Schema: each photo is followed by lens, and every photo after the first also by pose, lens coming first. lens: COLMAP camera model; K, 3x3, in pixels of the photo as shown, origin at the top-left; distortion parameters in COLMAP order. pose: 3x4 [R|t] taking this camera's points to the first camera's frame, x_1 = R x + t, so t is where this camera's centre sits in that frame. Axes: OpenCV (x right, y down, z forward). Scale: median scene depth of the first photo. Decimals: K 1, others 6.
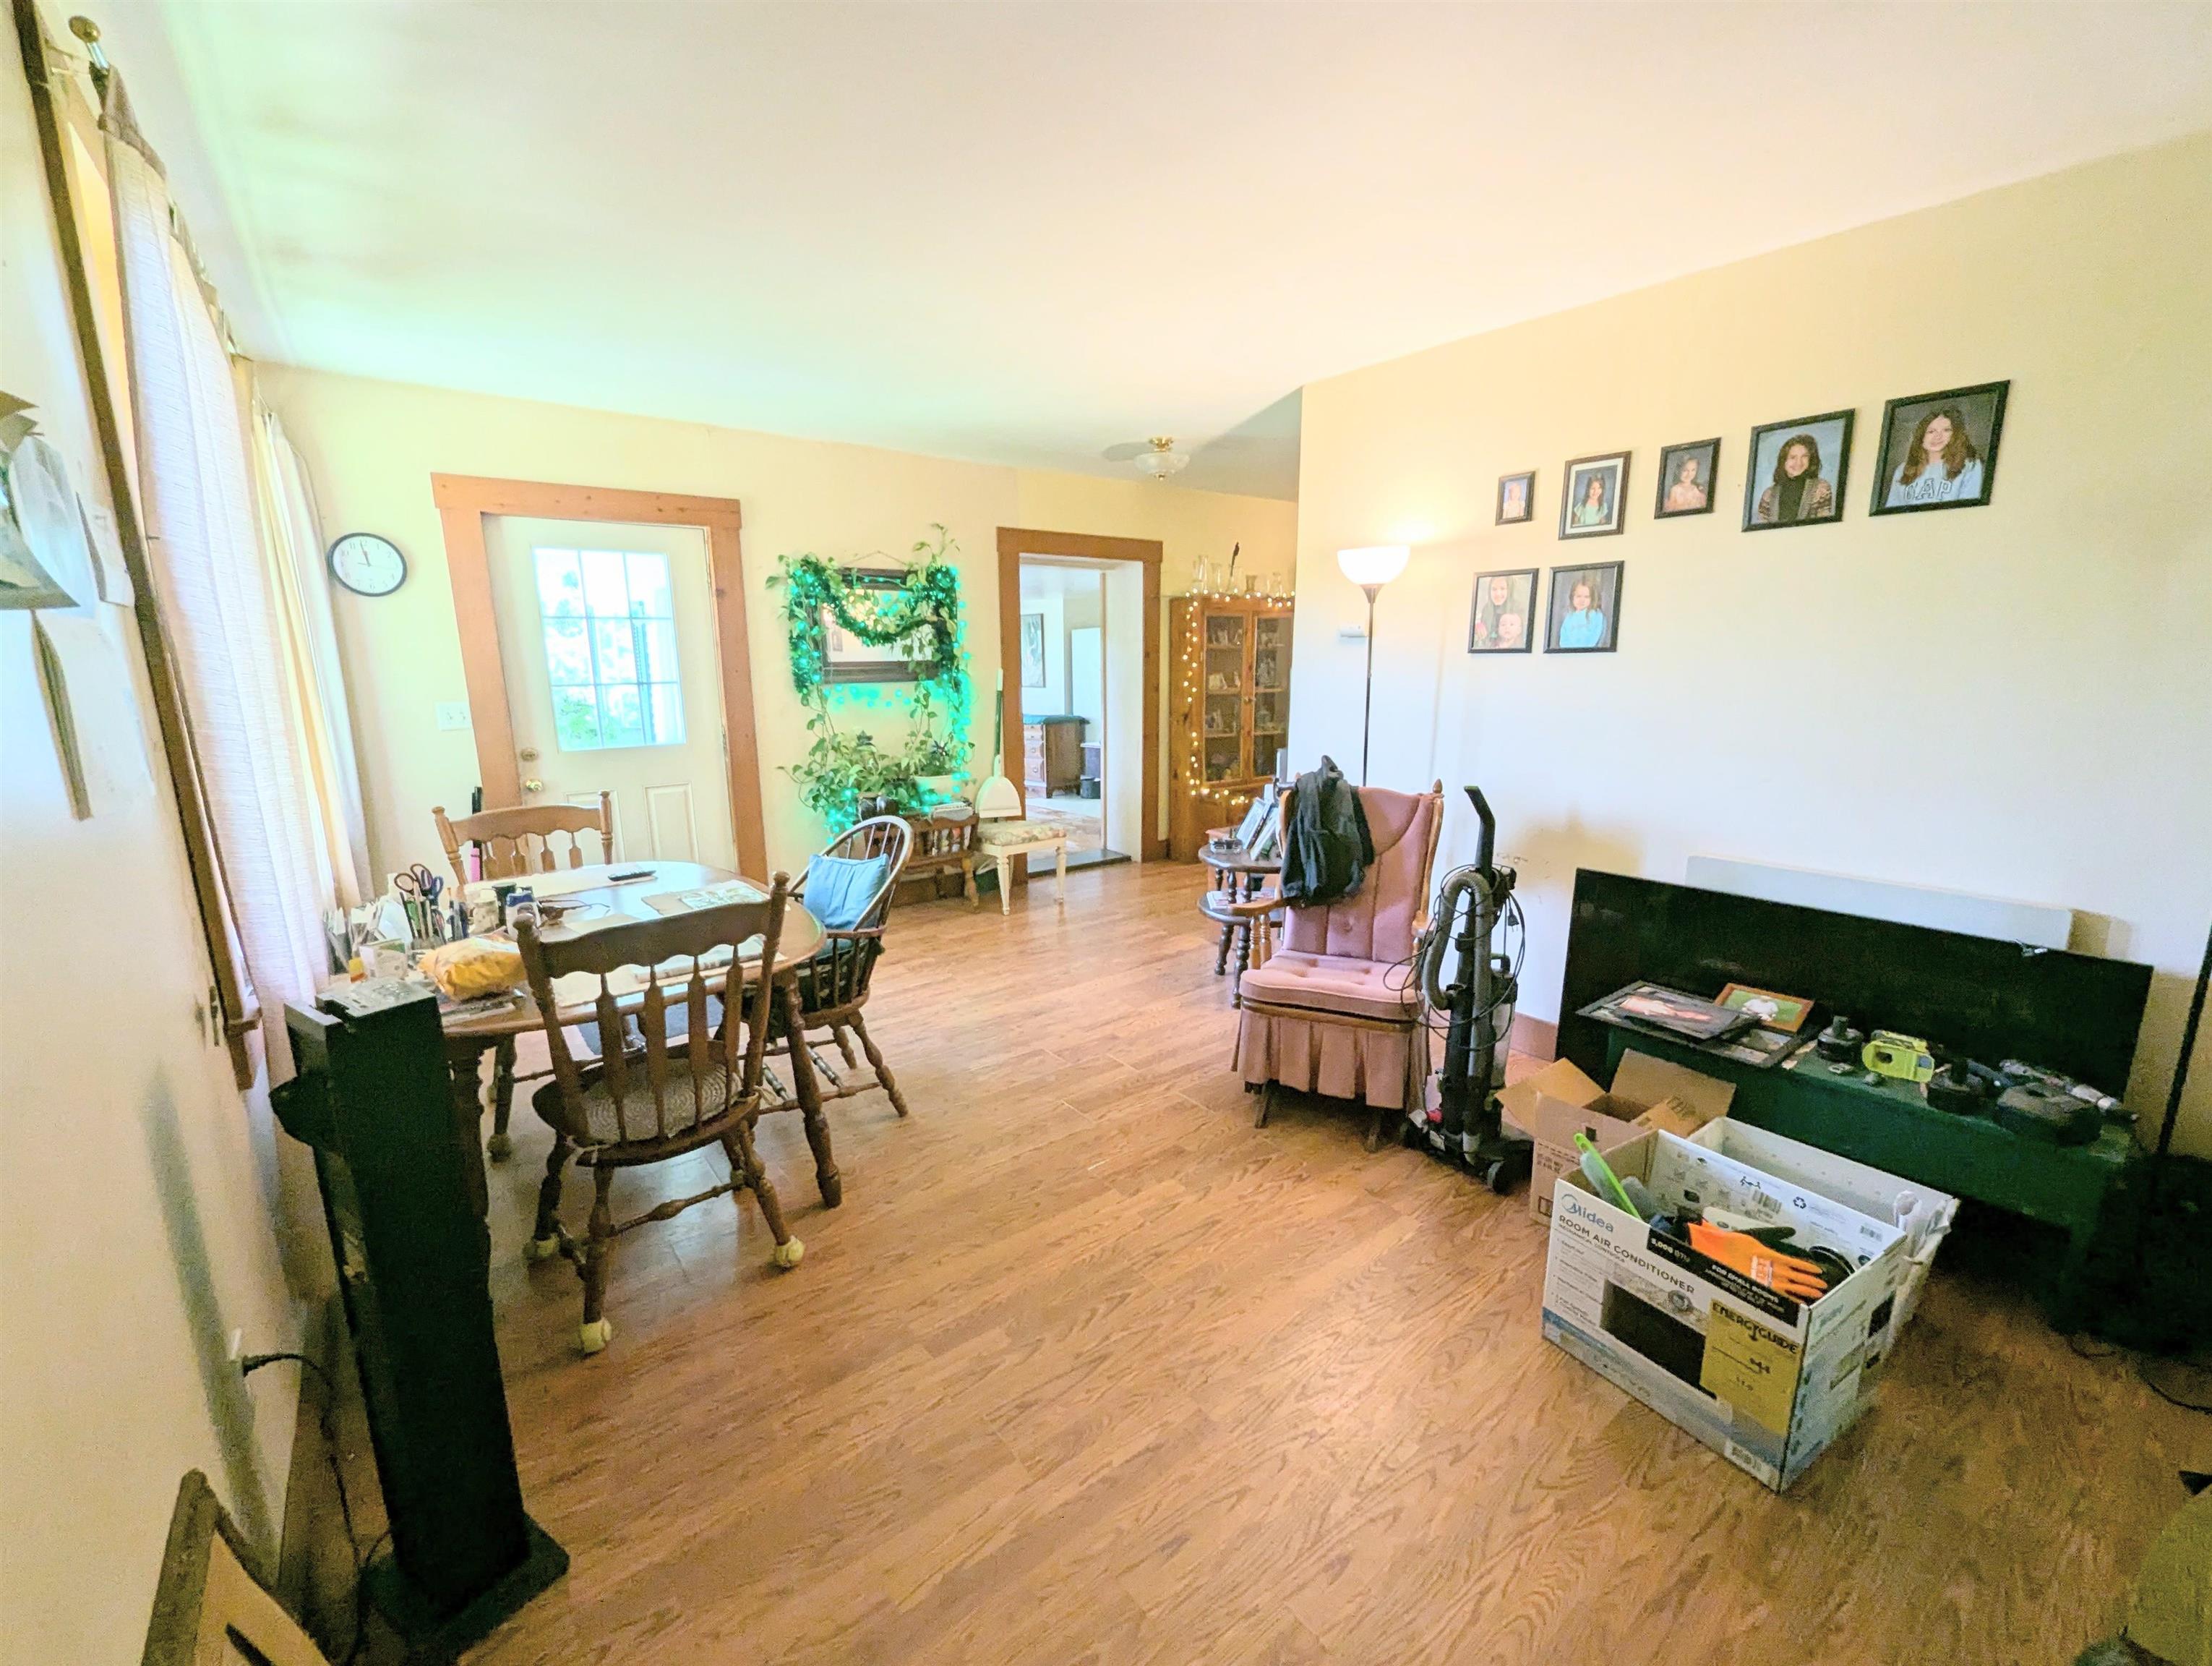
lens RADIAL K [[920.6, 0, 1105.7], [0, 920.6, 843.7], [0, 0, 1]] dist [-0.000091, 0.000778]
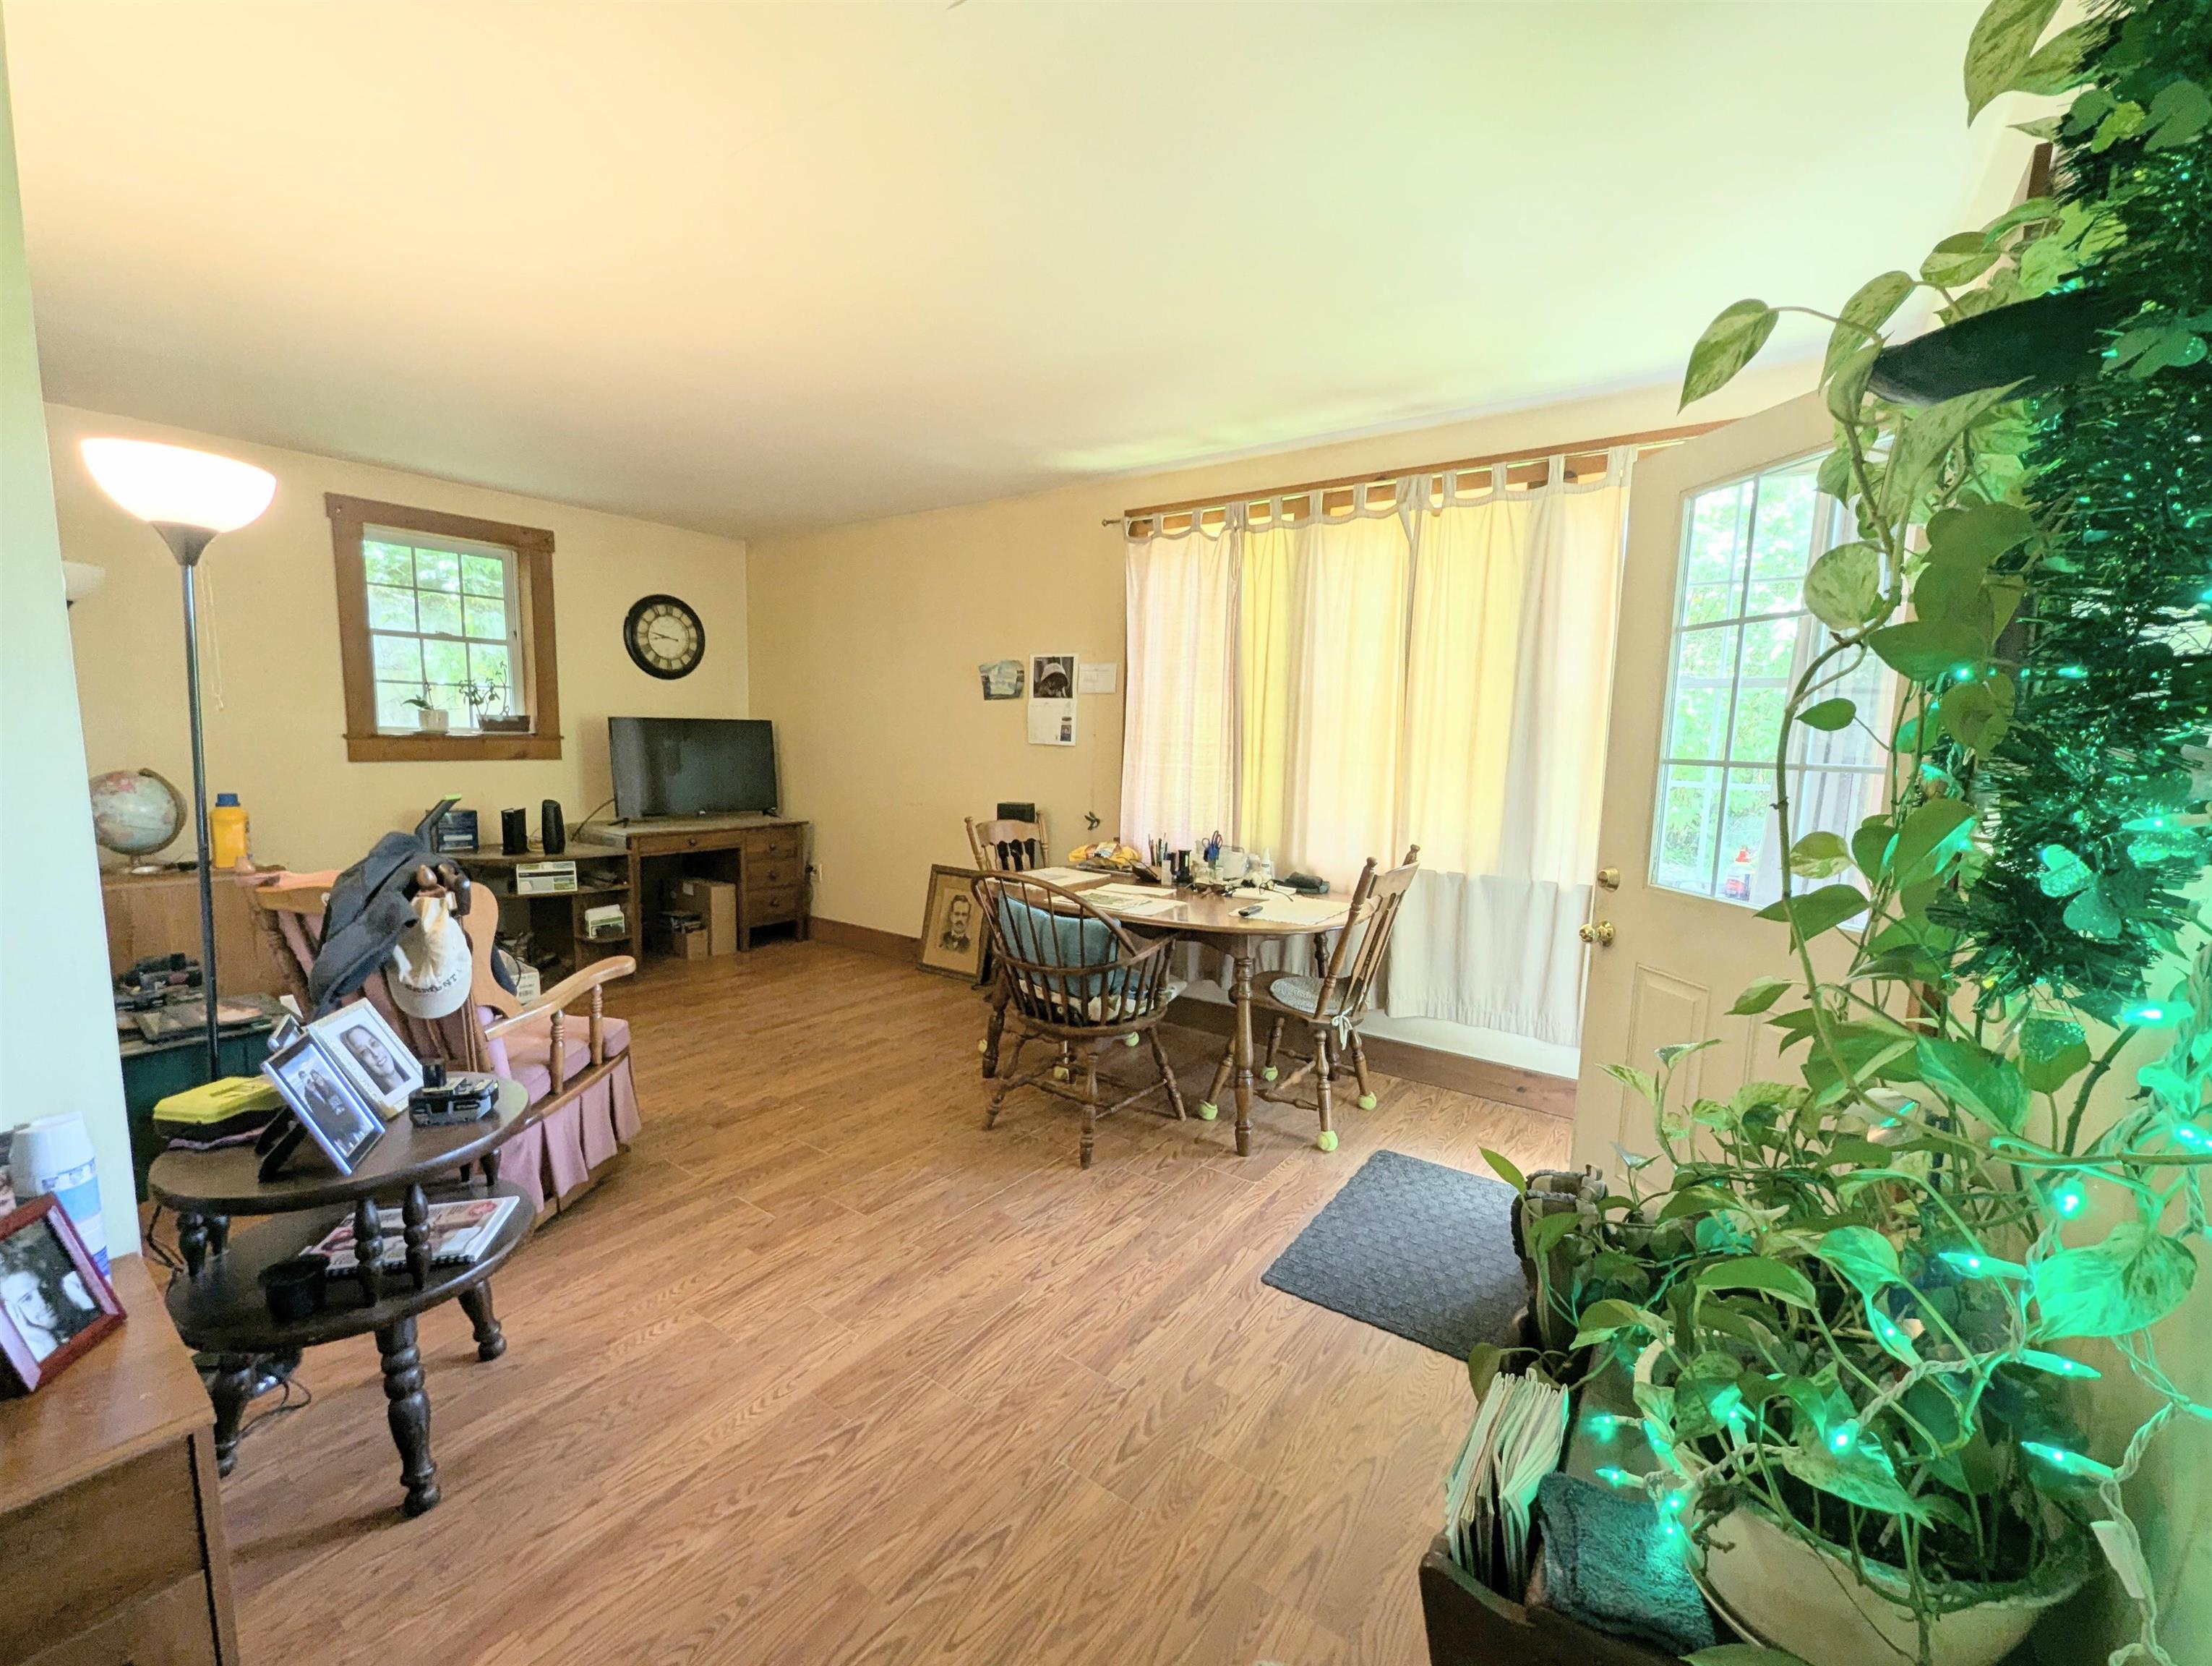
lens RADIAL K [[920.6, 0, 1105.7], [0, 920.6, 843.7], [0, 0, 1]] dist [-0.000091, 0.000778]
pose [[-0.957662, 0.022464, -0.287018, -0.054088], [-0.069073, 0.949903, 0.304816, -0.333819], [0.279486, 0.311736, -0.908134, 1.807921]]
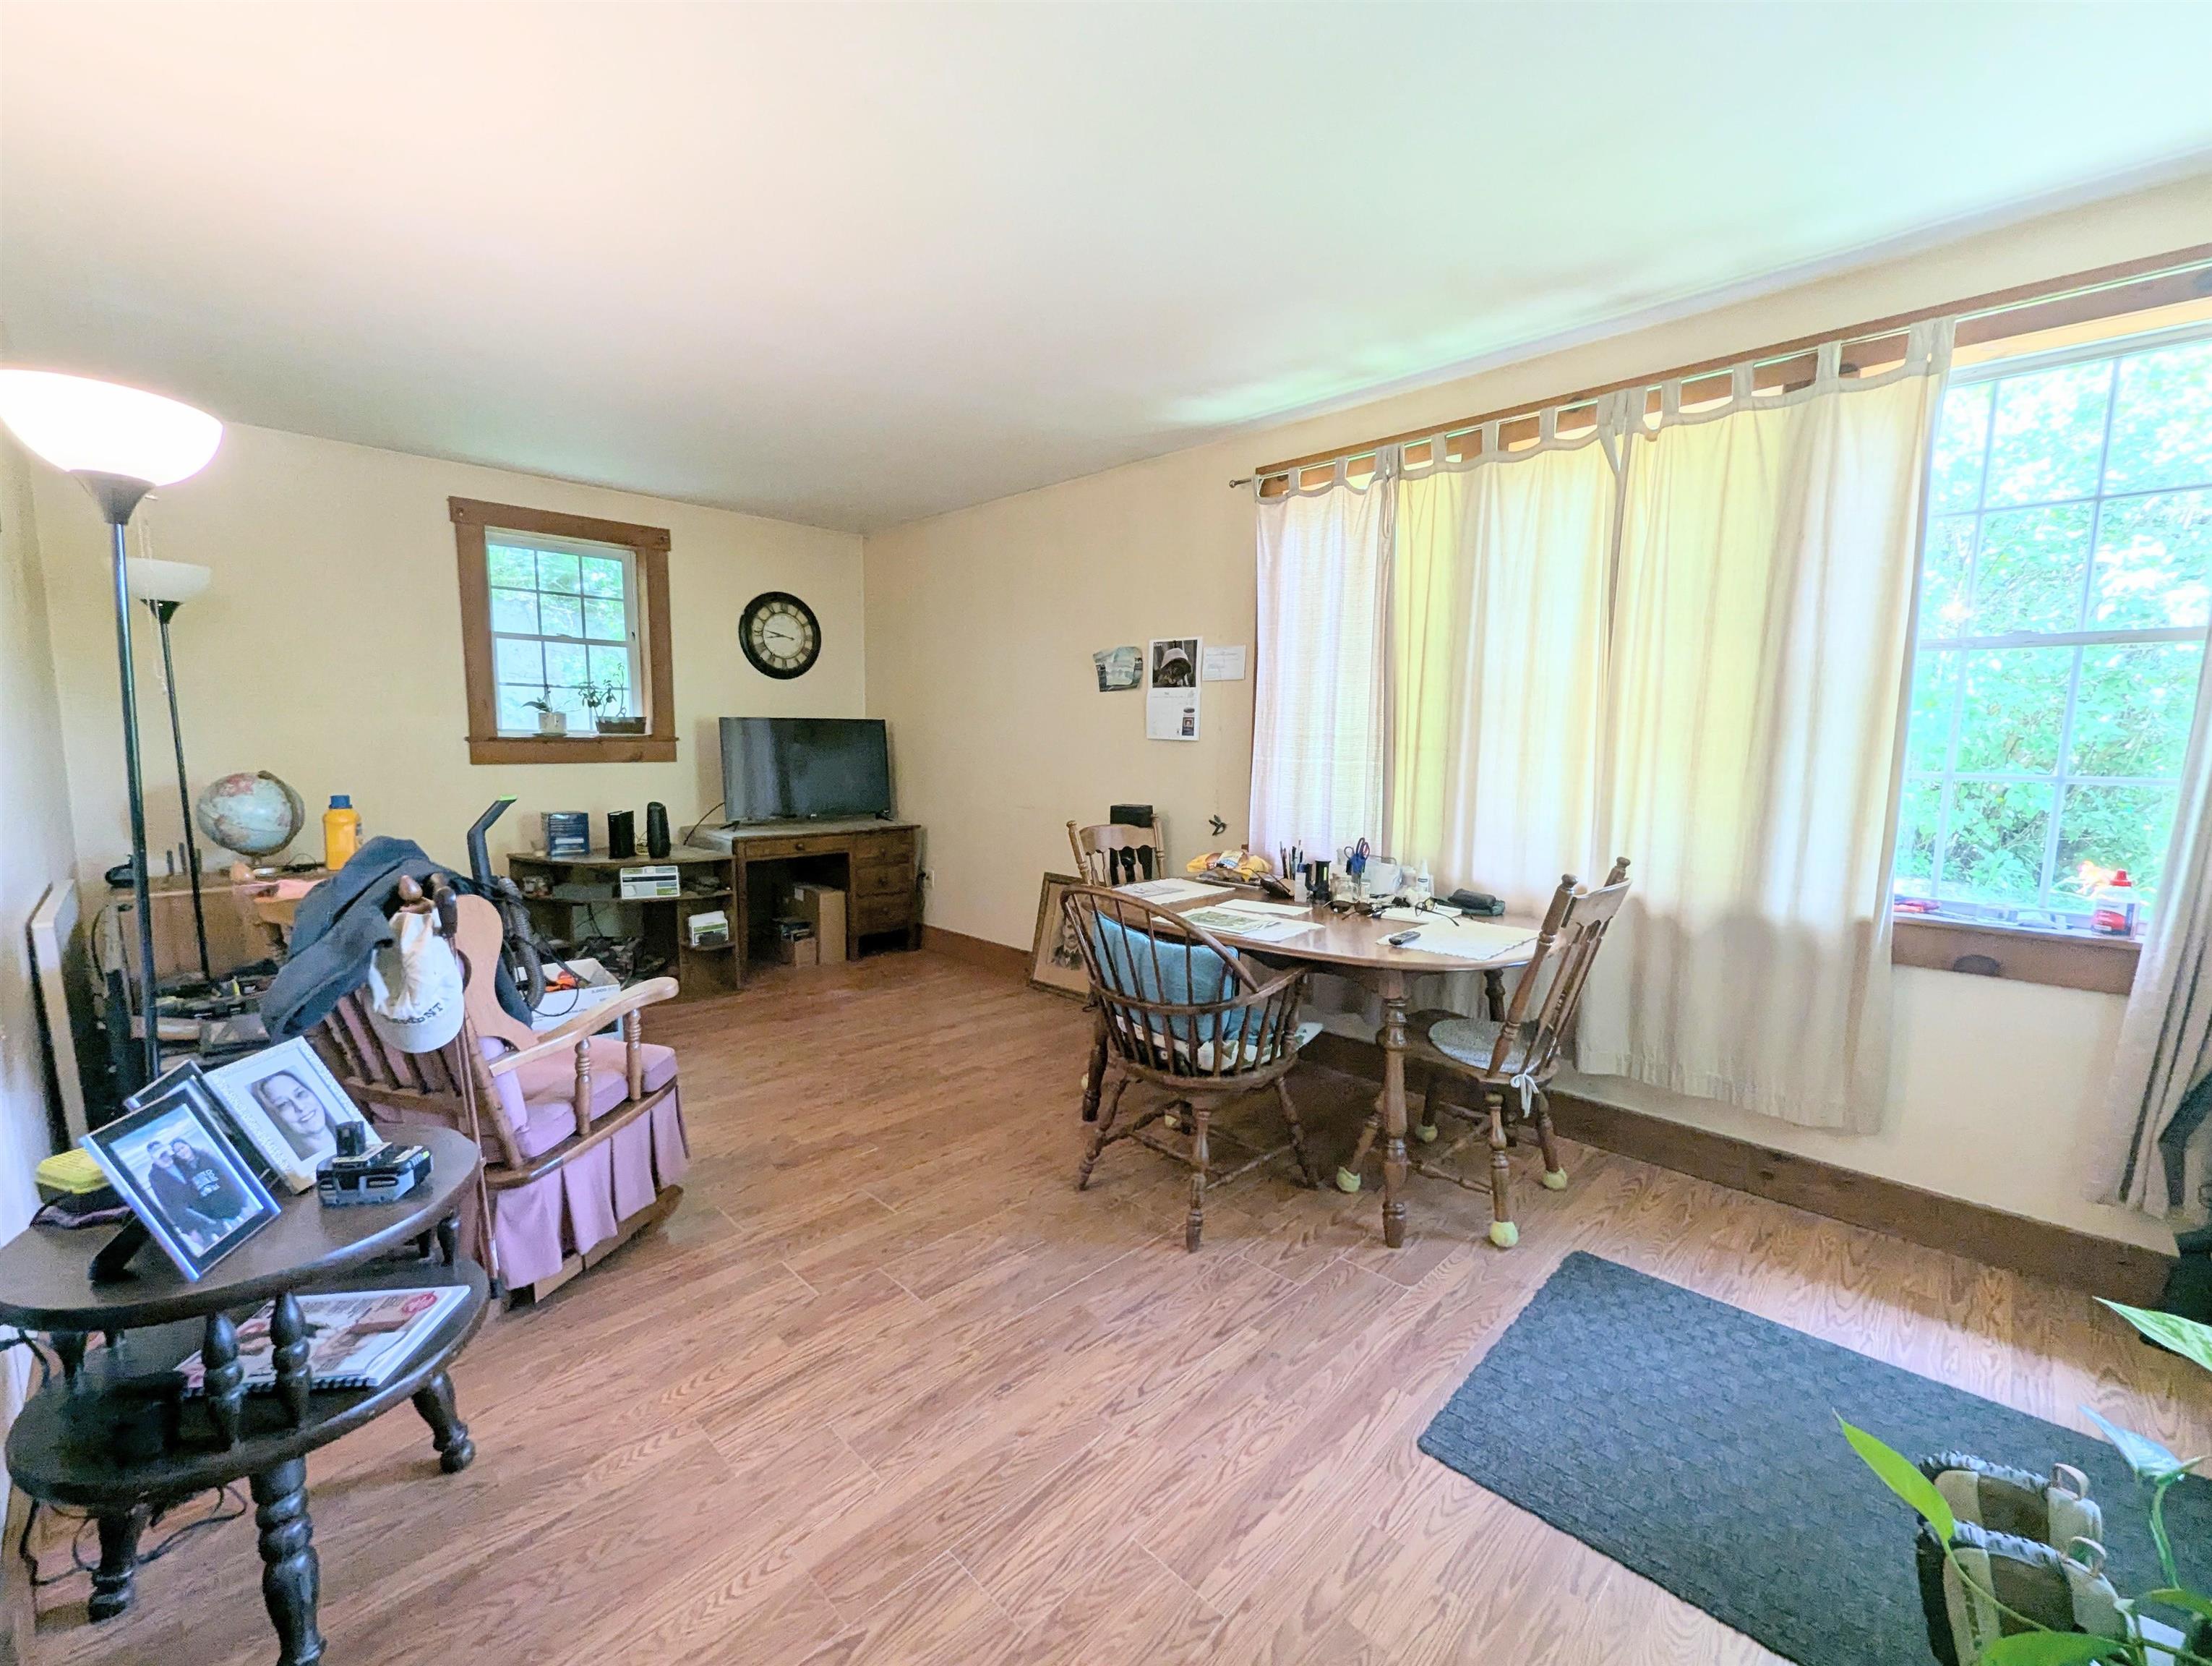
lens RADIAL K [[920.6, 0, 1105.7], [0, 920.6, 843.7], [0, 0, 1]] dist [-0.000091, 0.000778]
pose [[-0.990698, 0.015275, -0.135216, -0.125068], [-0.027373, 0.950998, 0.307984, -0.289121], [0.133294, 0.308820, -0.941734, 1.662030]]
